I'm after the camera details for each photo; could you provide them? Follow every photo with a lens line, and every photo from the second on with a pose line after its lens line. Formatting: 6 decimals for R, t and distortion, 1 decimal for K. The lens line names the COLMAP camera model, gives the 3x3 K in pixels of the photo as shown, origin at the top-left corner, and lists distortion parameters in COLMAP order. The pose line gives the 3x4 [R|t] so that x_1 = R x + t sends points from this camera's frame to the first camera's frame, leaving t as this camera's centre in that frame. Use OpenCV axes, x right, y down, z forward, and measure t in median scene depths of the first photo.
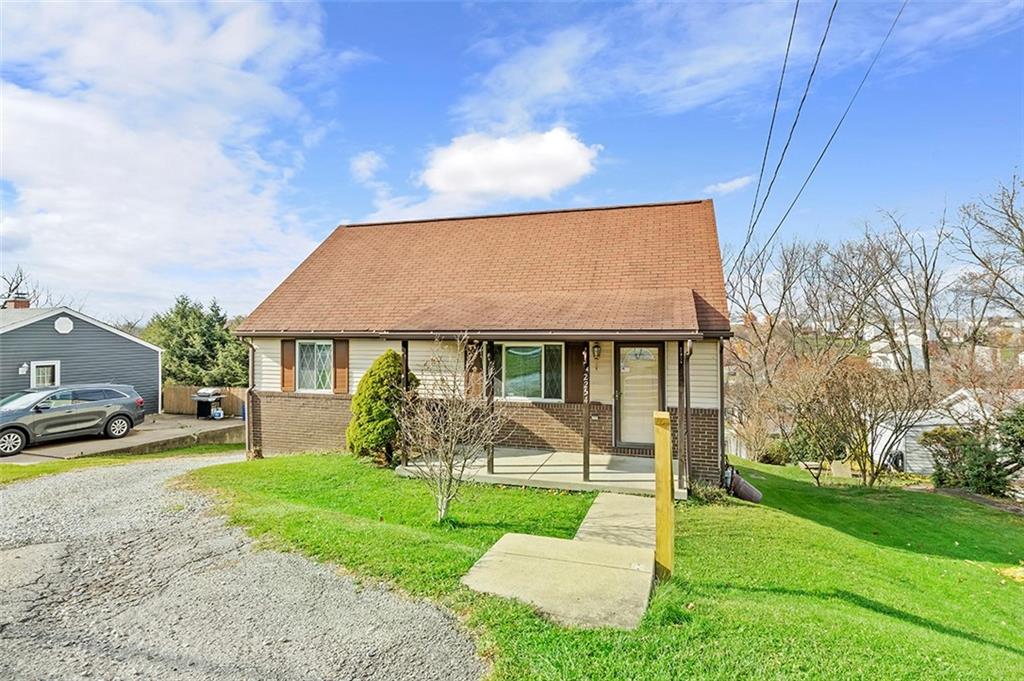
lens RADIAL K [[511.2, 0, 512.0], [0, 511.2, 340.5], [0, 0, 1]] dist [-0.003433, -0.000840]
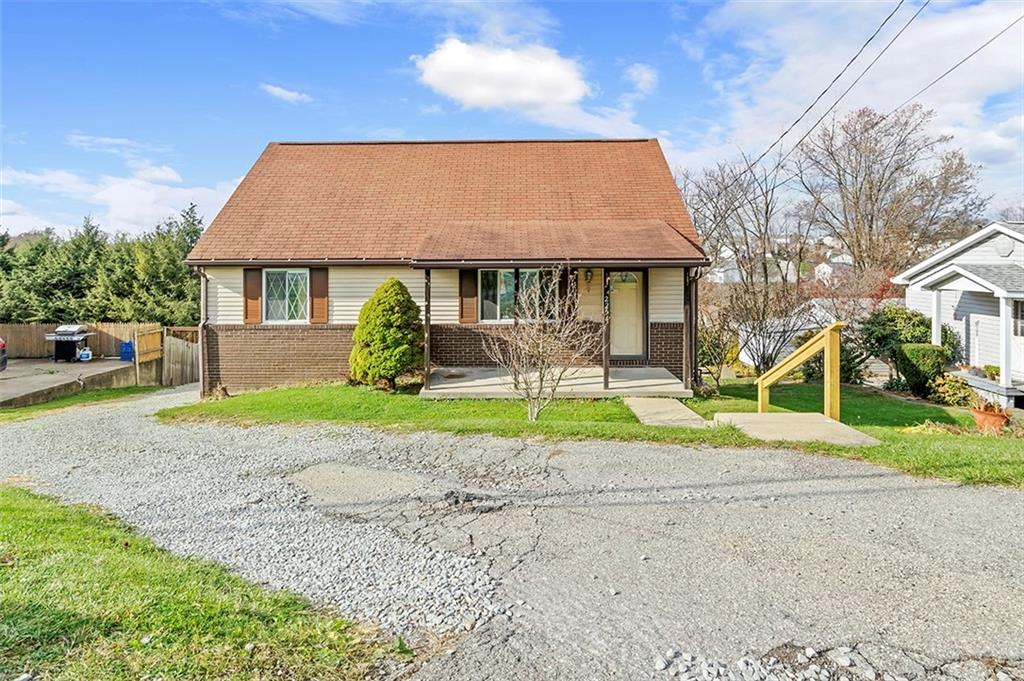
lens RADIAL K [[533.8, 0, 512.4], [0, 533.8, 269.2], [0, 0, 1]] dist [-0.000351, -0.000377]
pose [[0.966445, -0.015467, 0.256409, -0.232608], [0.011243, 0.999776, 0.017930, -0.012462], [-0.256629, -0.014445, 0.966402, -0.066791]]
